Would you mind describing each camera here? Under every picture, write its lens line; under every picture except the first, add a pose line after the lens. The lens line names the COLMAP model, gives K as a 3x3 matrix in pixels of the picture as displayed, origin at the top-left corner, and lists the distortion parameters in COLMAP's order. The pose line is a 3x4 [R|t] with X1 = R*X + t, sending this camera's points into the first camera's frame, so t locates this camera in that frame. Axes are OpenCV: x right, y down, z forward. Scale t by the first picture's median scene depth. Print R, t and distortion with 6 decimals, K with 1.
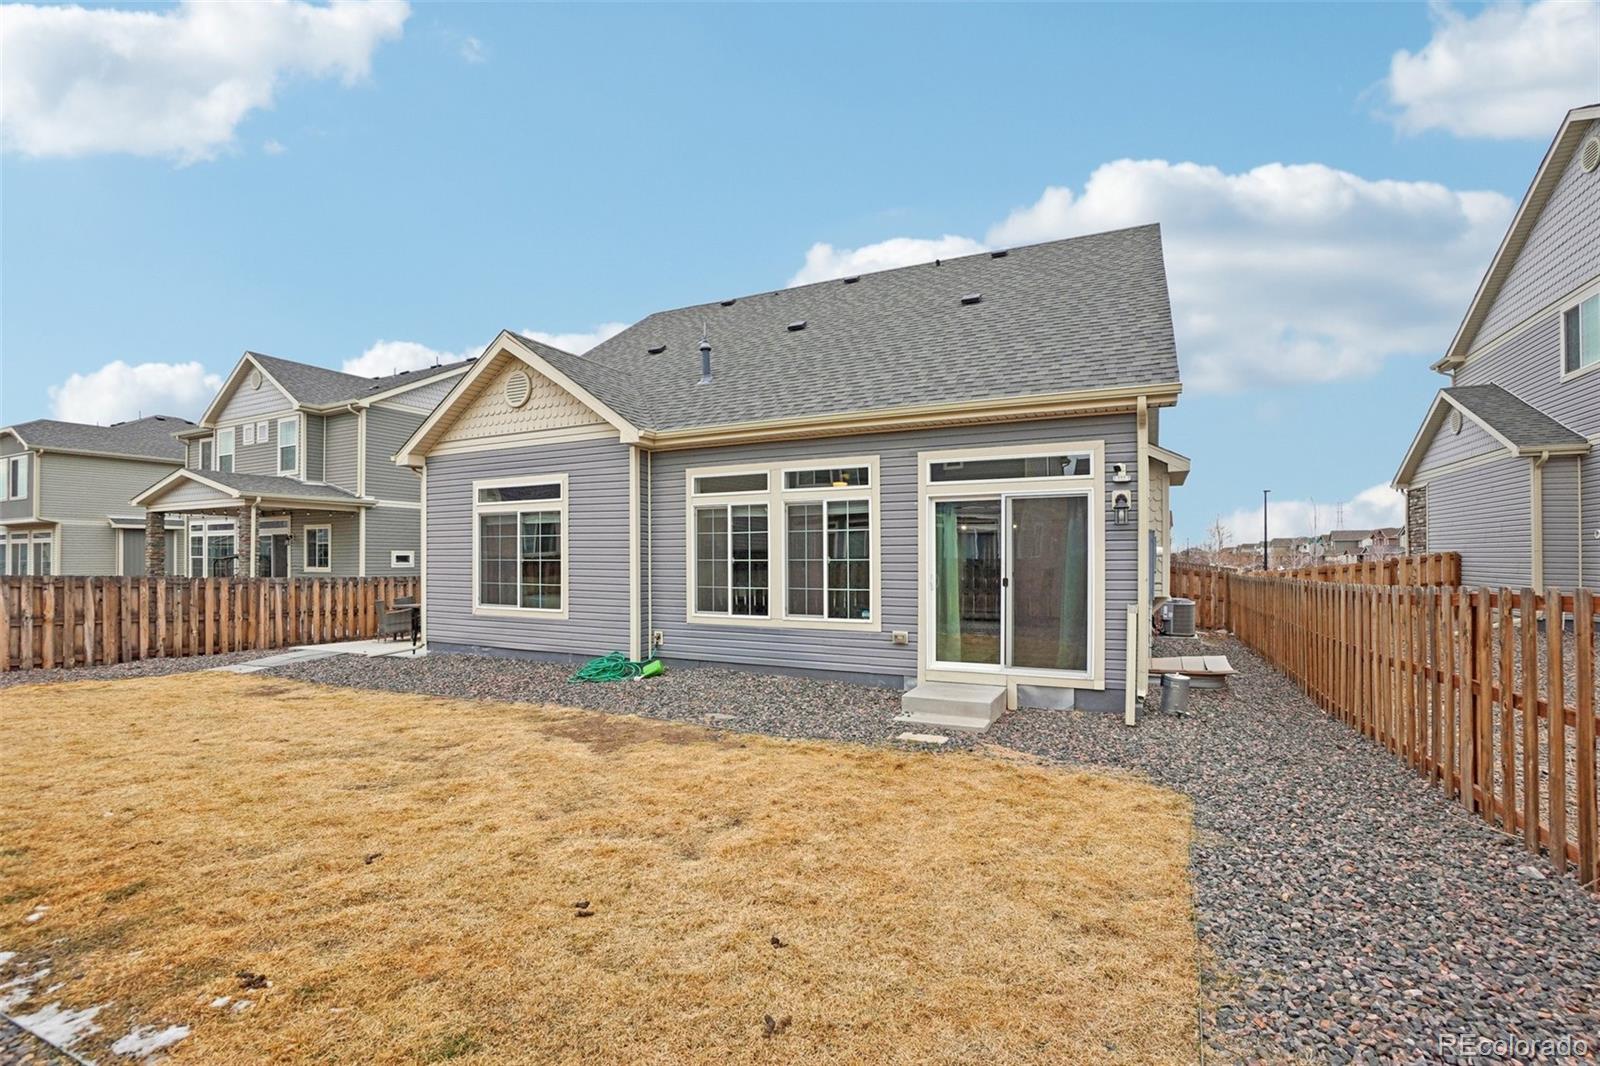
lens RADIAL K [[723.9, 0, 797.4], [0, 723.9, 551.7], [0, 0, 1]] dist [-0.061720, 0.021855]
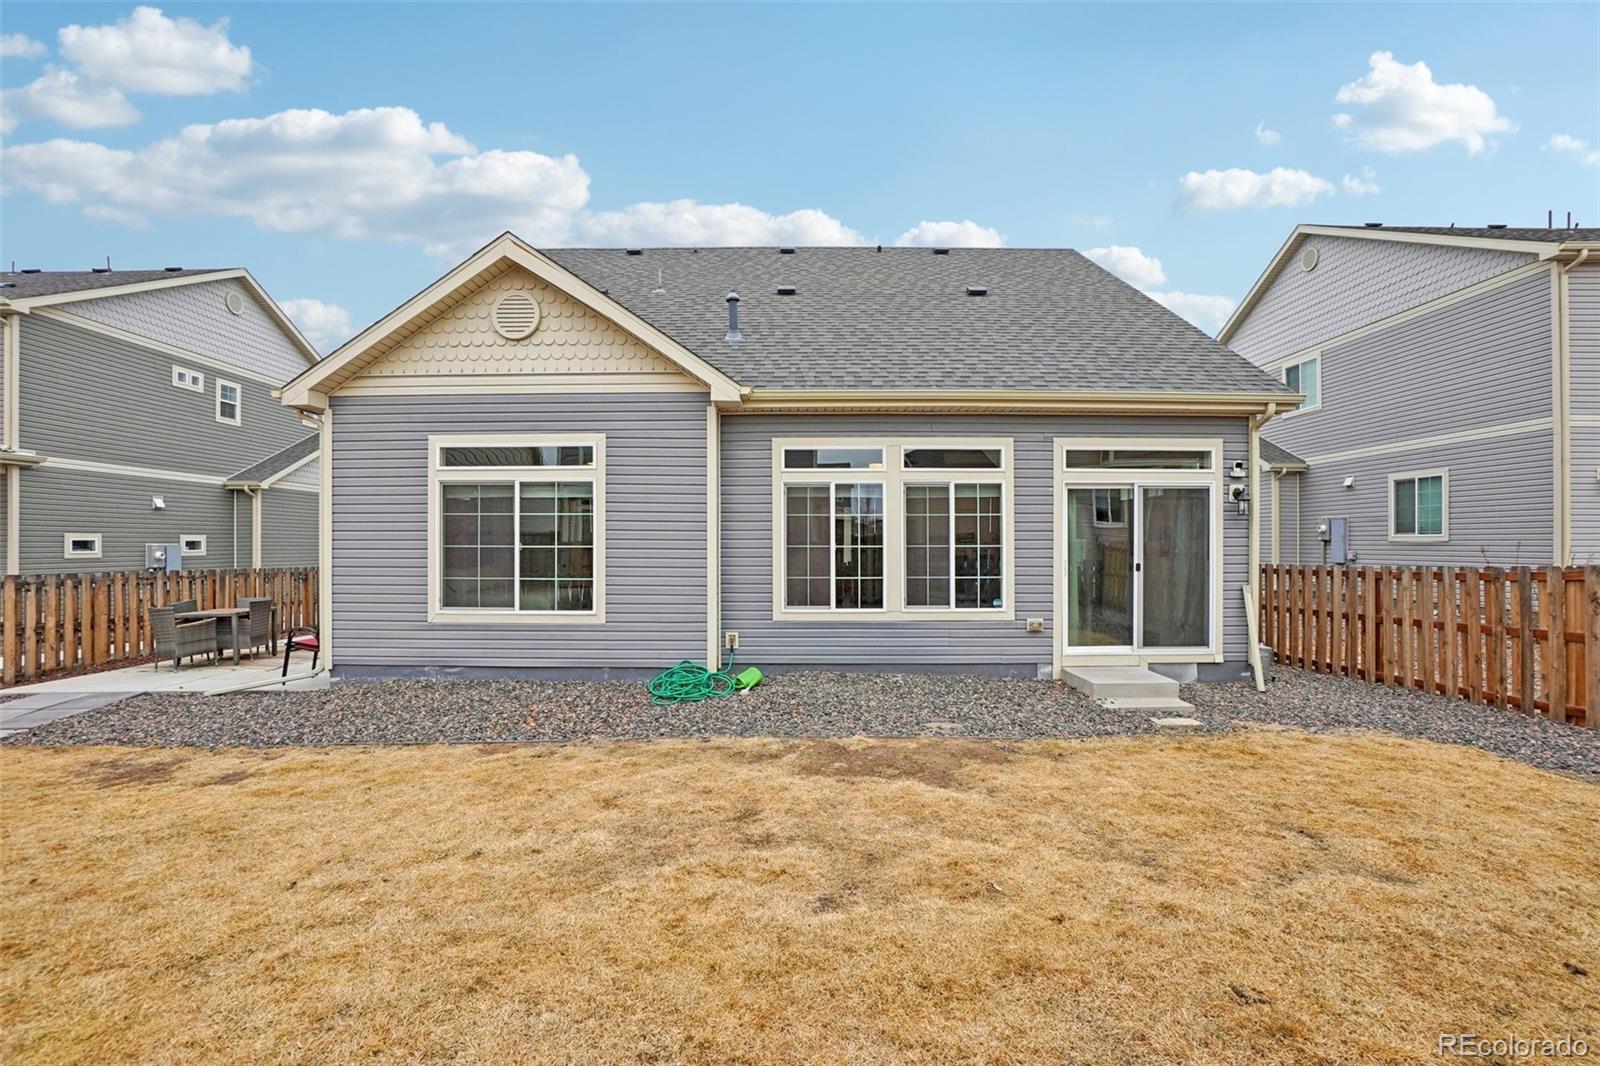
lens RADIAL K [[713.6, 0, 792.6], [0, 713.6, 545.0], [0, 0, 1]] dist [-0.060799, 0.021282]
pose [[0.897273, 0.001410, 0.441474, -0.518582], [-0.004875, 0.999966, 0.006716, 0.004450], [-0.441449, -0.008178, 0.897249, 0.250905]]
